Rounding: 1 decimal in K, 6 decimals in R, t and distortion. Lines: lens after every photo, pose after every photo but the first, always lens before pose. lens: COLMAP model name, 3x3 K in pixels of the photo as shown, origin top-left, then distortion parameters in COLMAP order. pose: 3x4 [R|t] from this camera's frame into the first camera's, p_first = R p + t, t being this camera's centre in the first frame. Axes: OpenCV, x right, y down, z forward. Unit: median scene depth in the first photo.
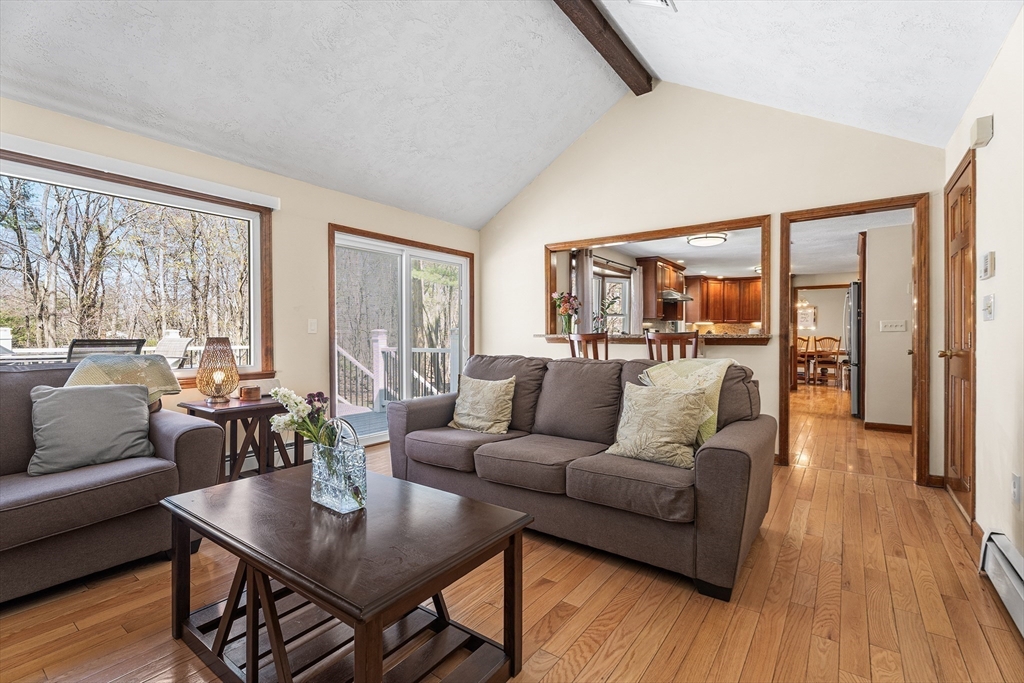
lens RADIAL K [[457.2, 0, 513.9], [0, 457.2, 338.0], [0, 0, 1]] dist [0.003872, 0.000311]
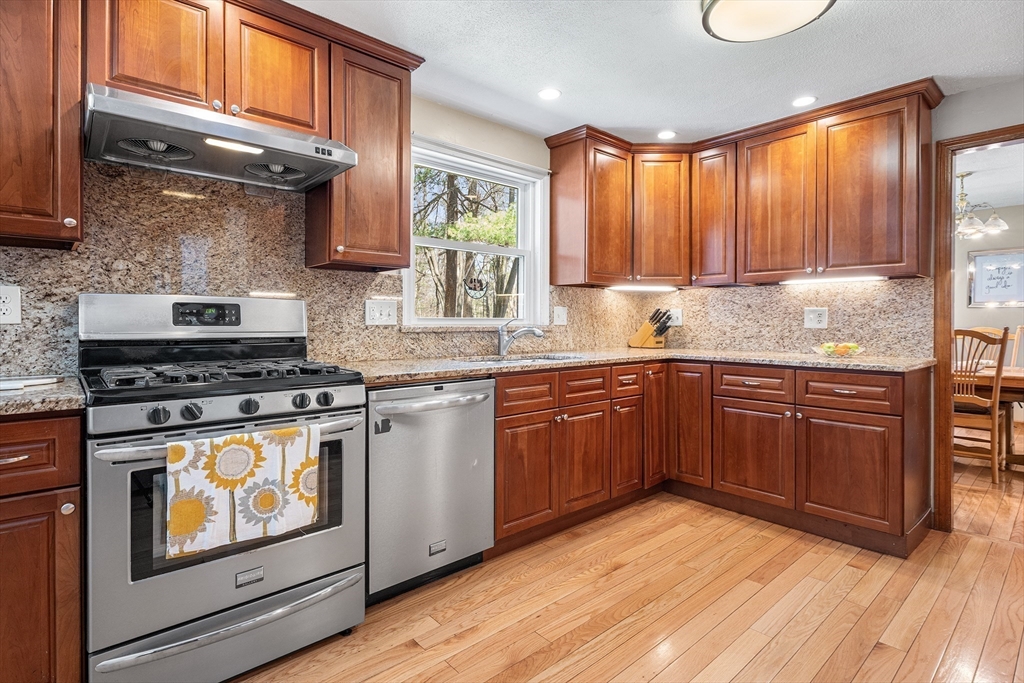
lens RADIAL K [[510.3, 0, 511.1], [0, 510.3, 324.9], [0, 0, 1]] dist [-0.003646, -0.000500]
pose [[0.977933, -0.000743, -0.208915, 0.411986], [0.000386, 0.999998, -0.001746, -0.004754], [0.208916, 0.001627, 0.977932, 0.630252]]
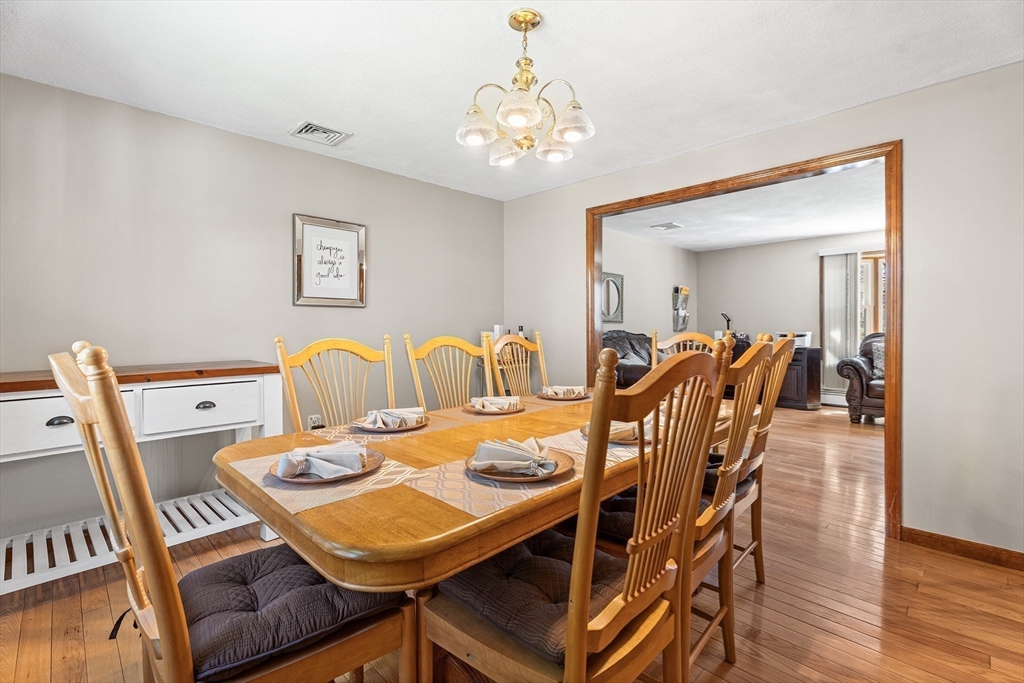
lens RADIAL K [[457.2, 0, 513.9], [0, 457.2, 338.0], [0, 0, 1]] dist [0.003872, 0.000311]
pose [[0.157889, -0.027626, 0.987070, 0.506977], [0.013123, 0.999579, 0.025877, -0.008673], [-0.987370, 0.008868, 0.158185, 1.100480]]
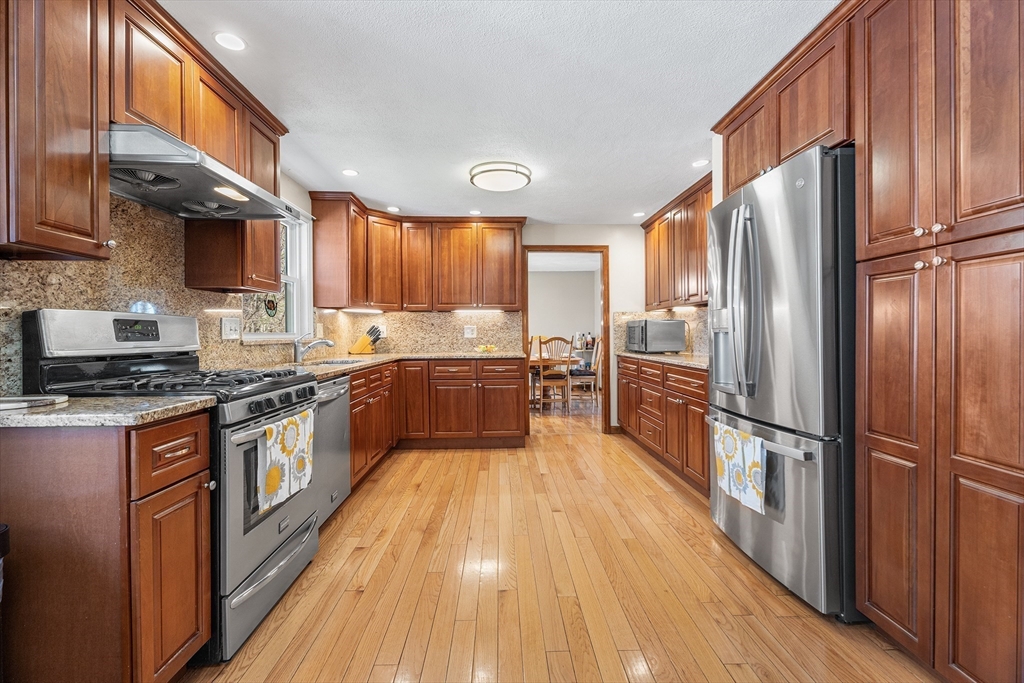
lens RADIAL K [[457.2, 0, 513.9], [0, 457.2, 338.0], [0, 0, 1]] dist [0.003872, 0.000311]
pose [[0.785449, -0.015158, 0.618741, 0.256016], [0.015104, 0.999872, 0.005321, -0.004865], [-0.618742, 0.005166, 0.785577, 0.555796]]
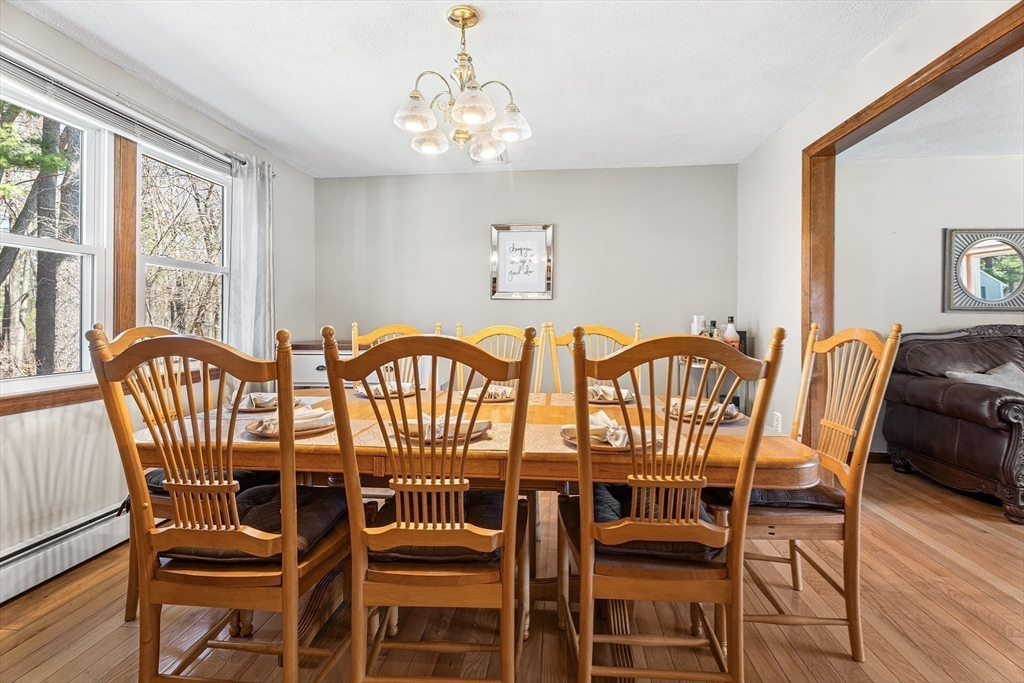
lens RADIAL K [[463.7, 0, 510.8], [0, 463.7, 319.3], [0, 0, 1]] dist [-0.000791, 0.000076]
pose [[0.865267, 0.000746, 0.501311, 0.612911], [0.003215, 0.999970, -0.007036, -0.005085], [-0.501301, 0.007700, 0.865238, 0.950354]]
